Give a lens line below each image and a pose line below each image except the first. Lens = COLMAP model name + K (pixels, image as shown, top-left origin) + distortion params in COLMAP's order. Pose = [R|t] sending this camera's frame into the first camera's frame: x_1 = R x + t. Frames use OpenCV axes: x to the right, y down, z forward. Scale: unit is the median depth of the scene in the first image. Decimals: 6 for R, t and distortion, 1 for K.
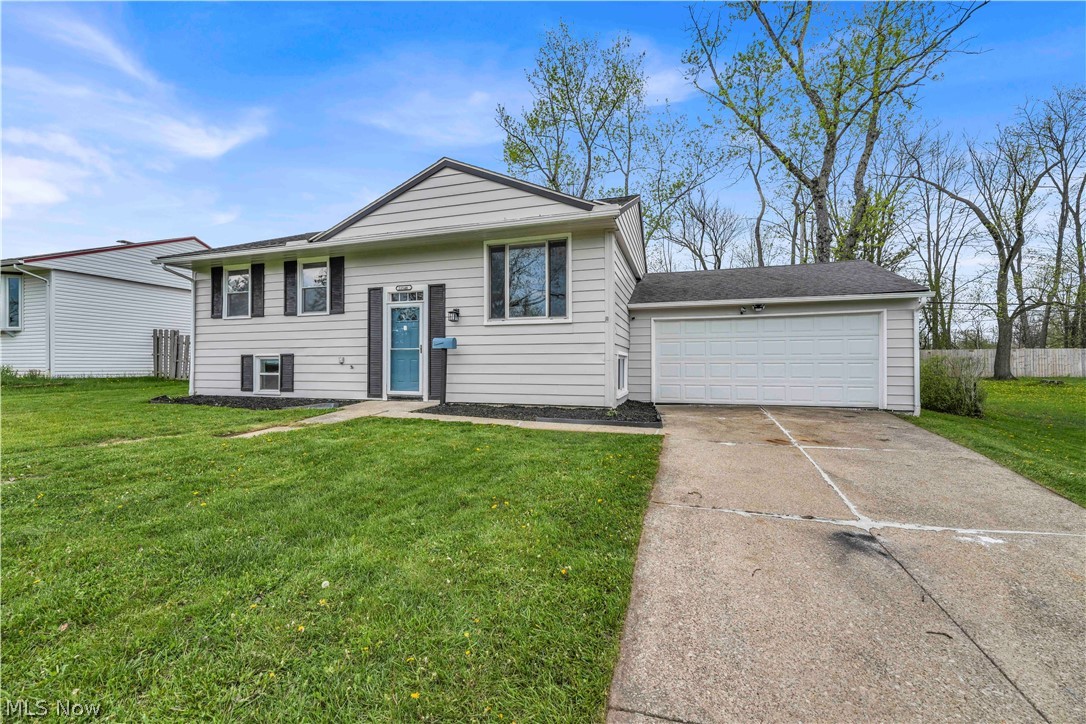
lens RADIAL K [[440.9, 0, 544.0], [0, 440.9, 363.3], [0, 0, 1]] dist [-0.004980, -0.000101]
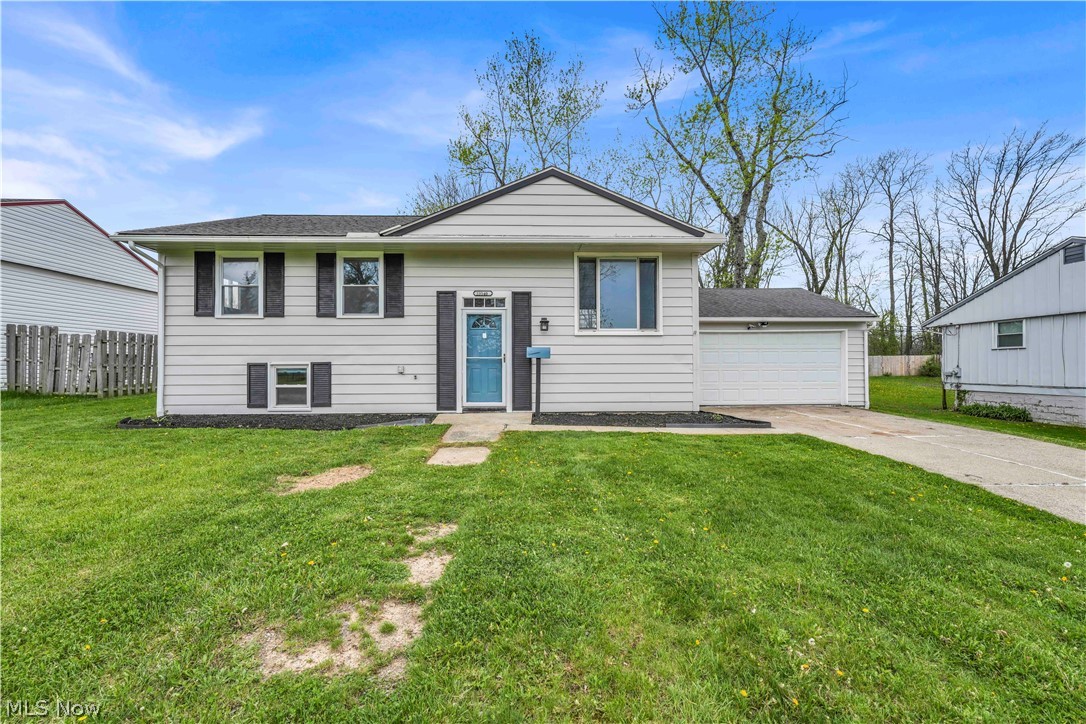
lens RADIAL K [[441.3, 0, 541.3], [0, 441.3, 362.0], [0, 0, 1]] dist [-0.006350, 0.000426]
pose [[0.941059, 0.000523, 0.338242, -0.504315], [0.001849, 0.999976, -0.006690, -0.016197], [-0.338238, 0.006921, 0.941035, 0.063421]]
